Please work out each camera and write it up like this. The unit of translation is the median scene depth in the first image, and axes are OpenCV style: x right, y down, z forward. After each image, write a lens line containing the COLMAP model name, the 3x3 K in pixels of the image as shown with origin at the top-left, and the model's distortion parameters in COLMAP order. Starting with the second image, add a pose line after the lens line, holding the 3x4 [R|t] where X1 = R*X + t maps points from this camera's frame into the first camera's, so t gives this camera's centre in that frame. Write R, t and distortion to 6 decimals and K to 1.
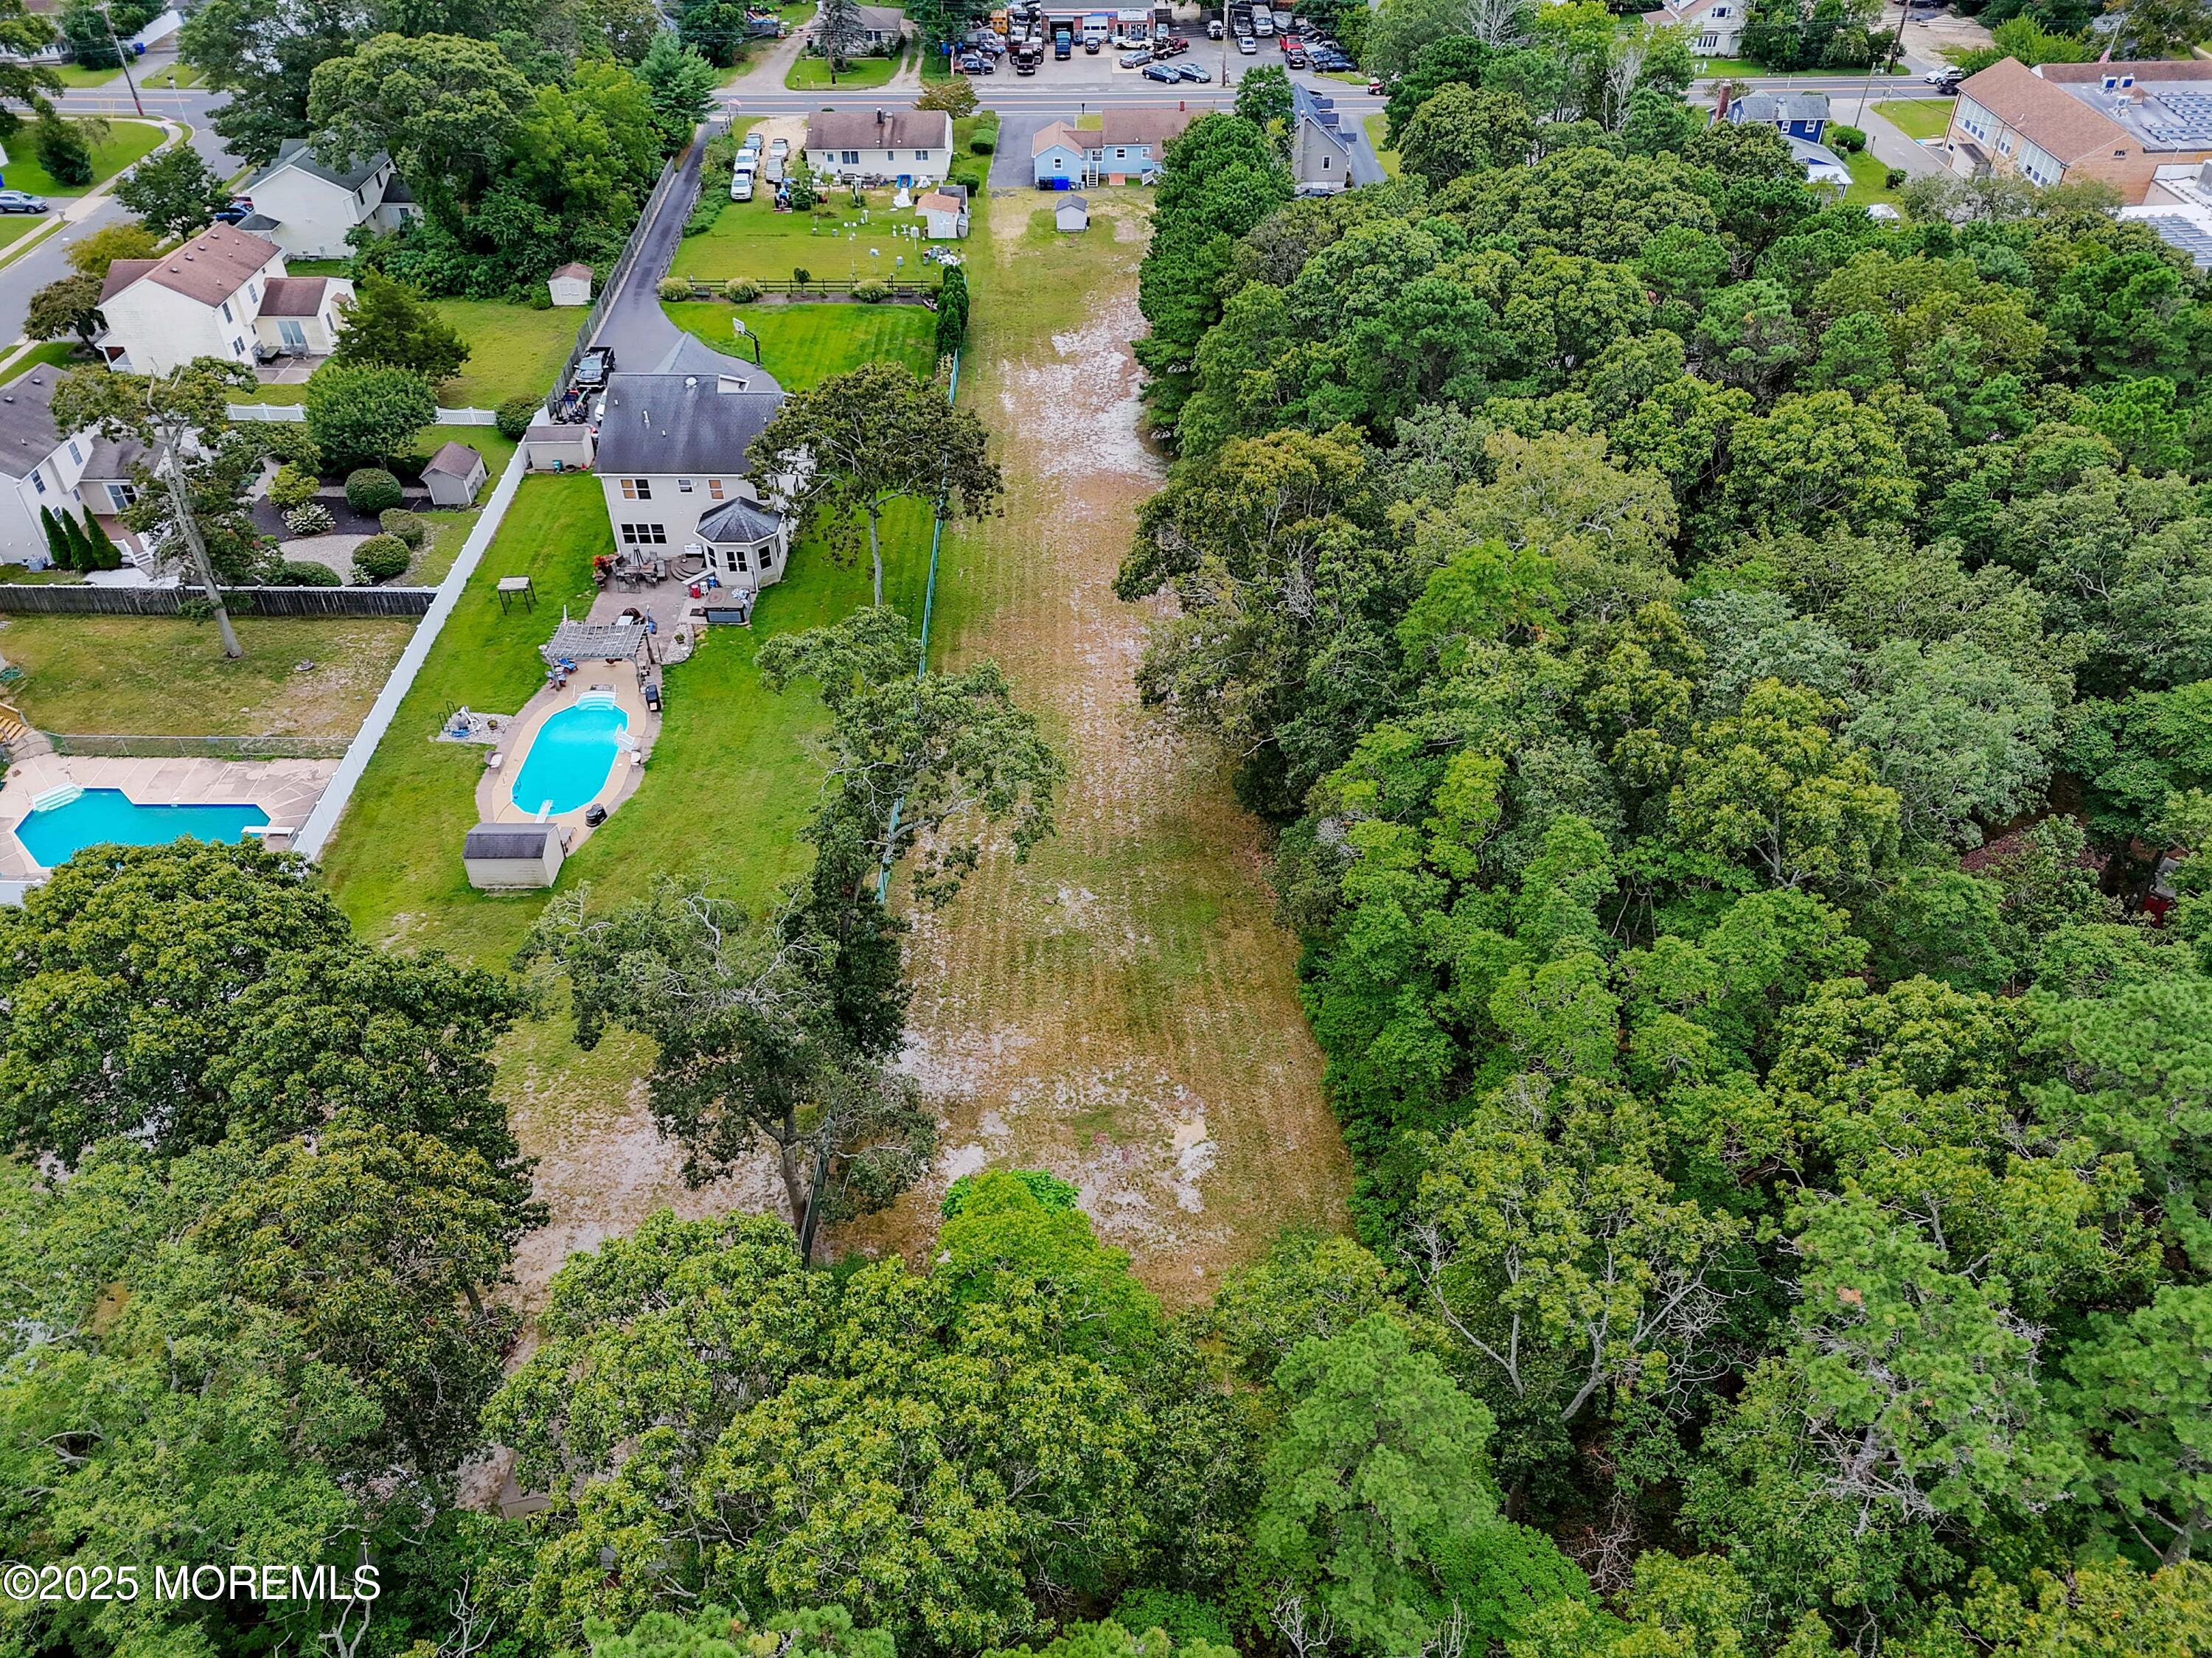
lens RADIAL K [[1611.8, 0, 1106.0], [0, 1611.8, 829.0], [0, 0, 1]] dist [0.038292, -0.023546]
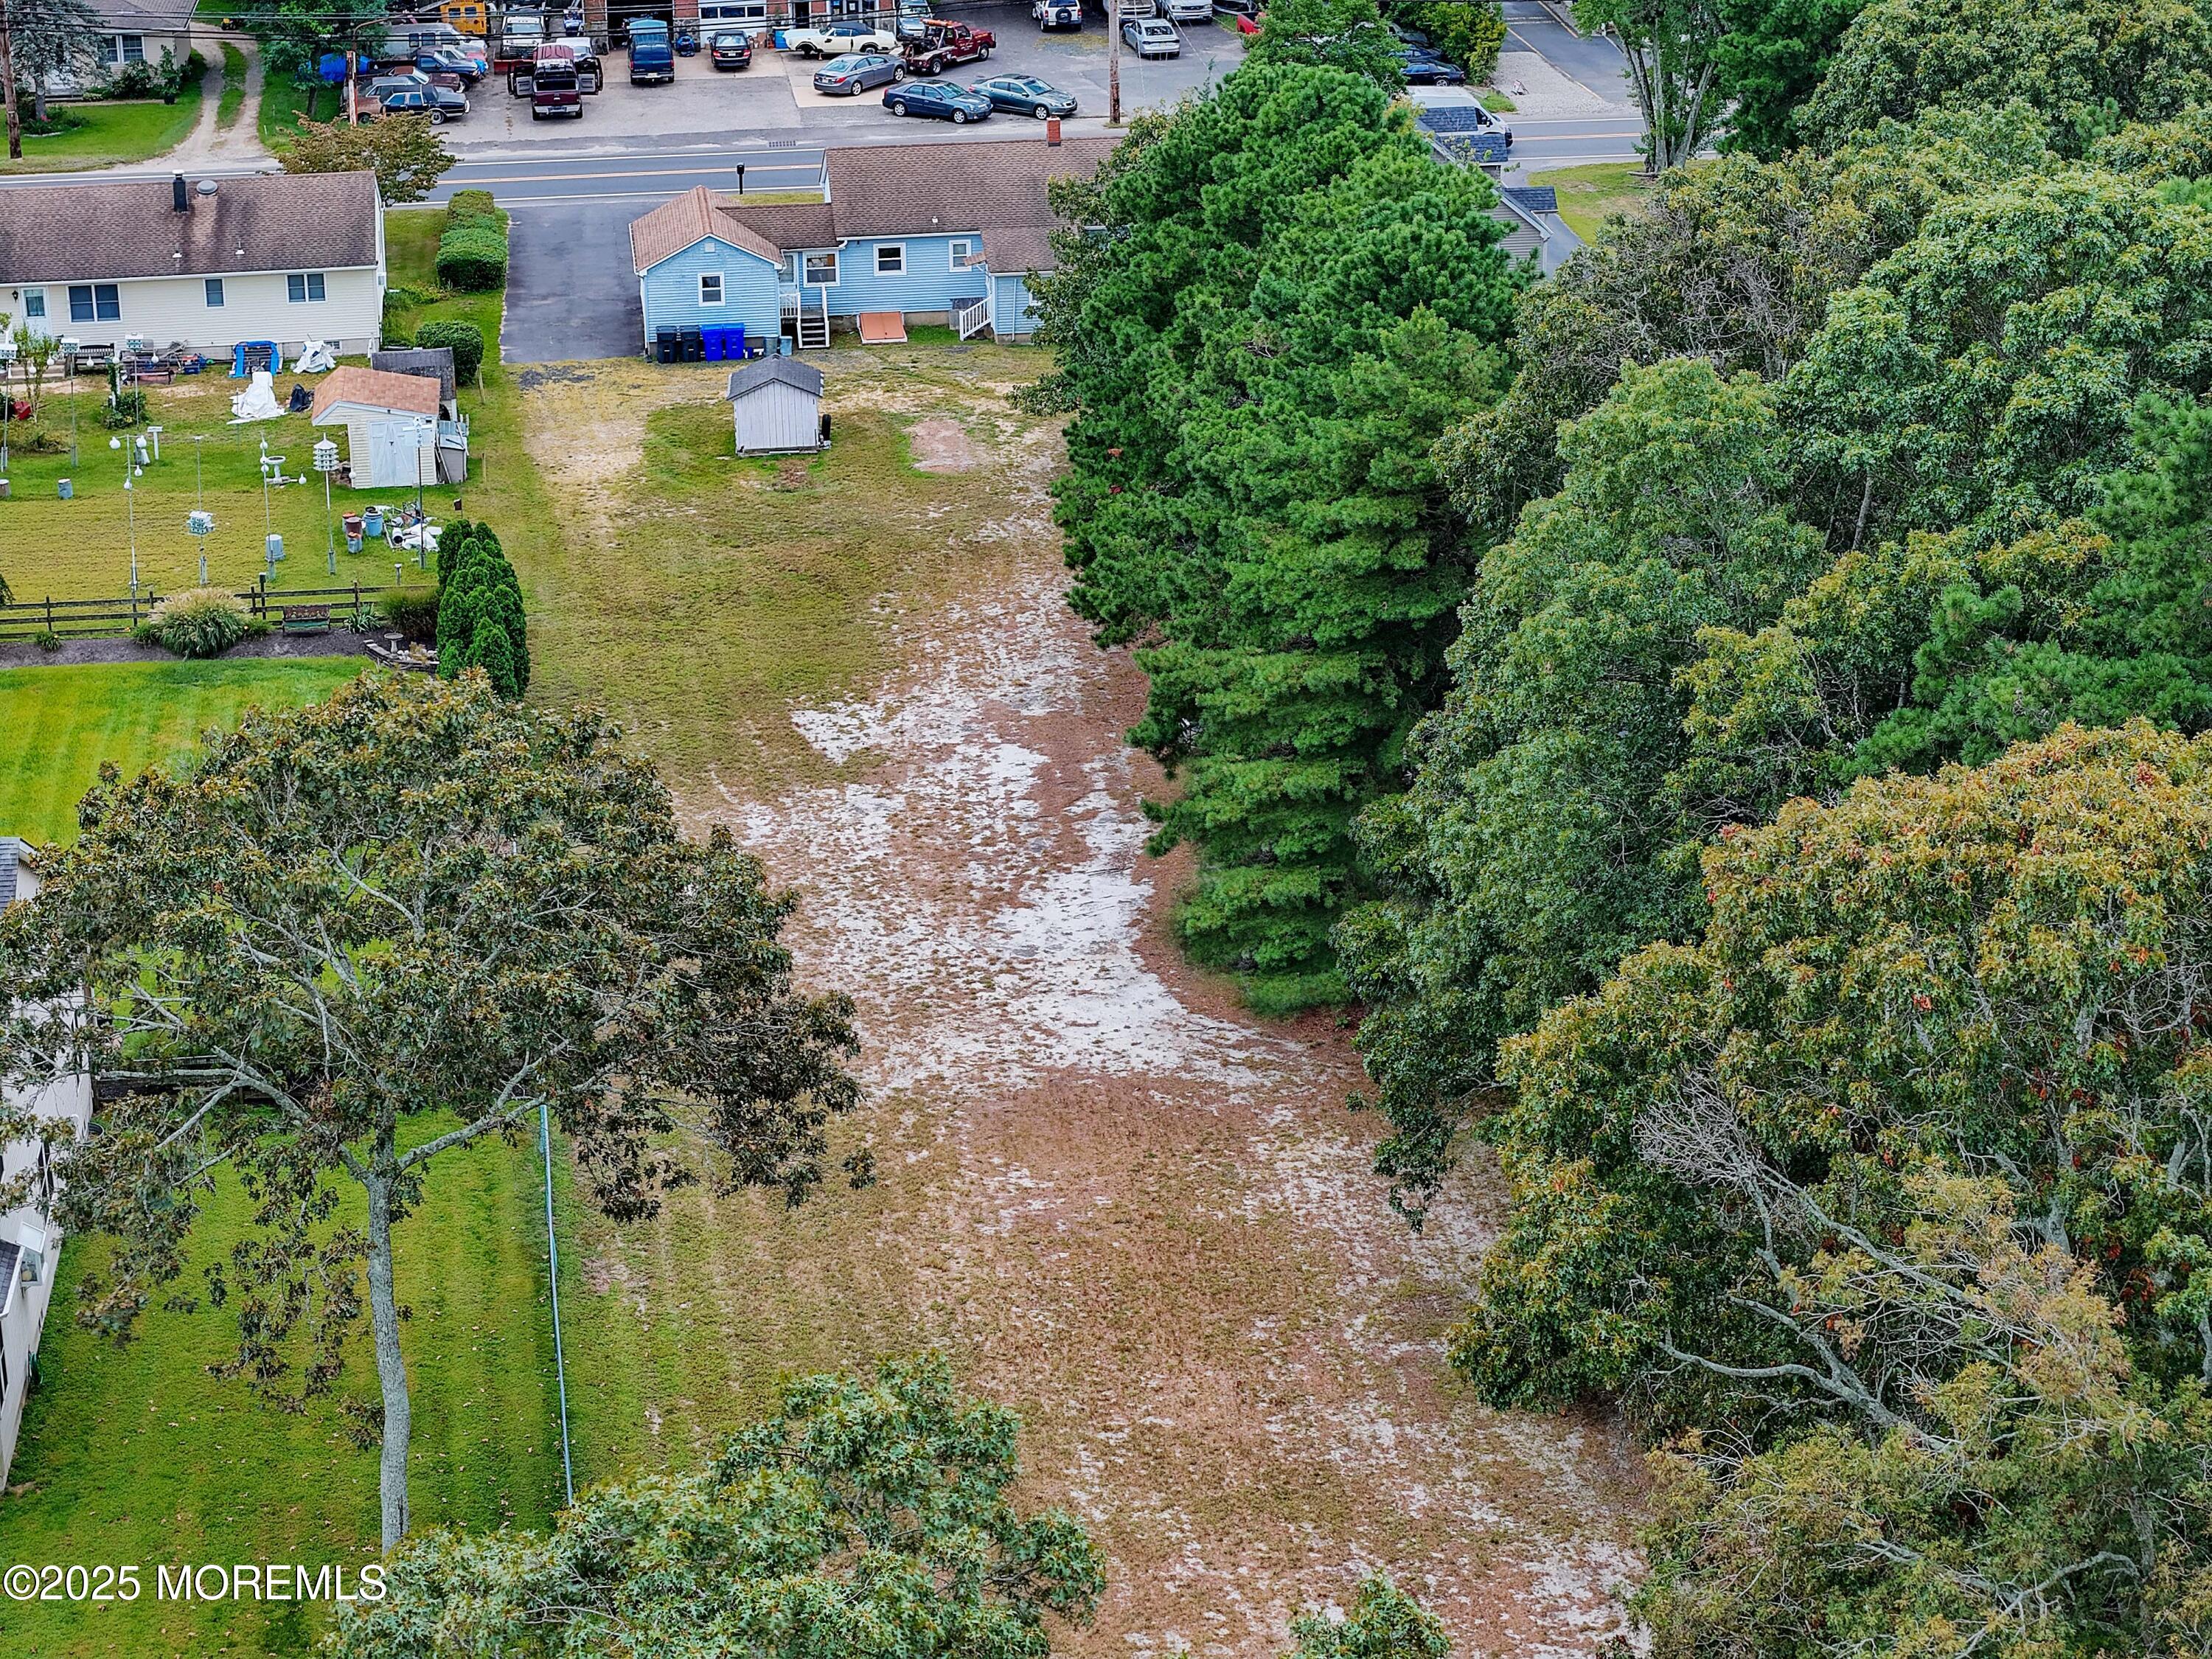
lens RADIAL K [[4475.9, 0, 1106.0], [0, 4475.9, 829.5], [0, 0, 1]] dist [-0.121651, 0.458830]
pose [[0.992886, -0.048432, 0.108772, -0.053966], [0.079815, 0.948622, -0.306178, -0.007792], [-0.088355, 0.312682, 0.945740, 0.135983]]
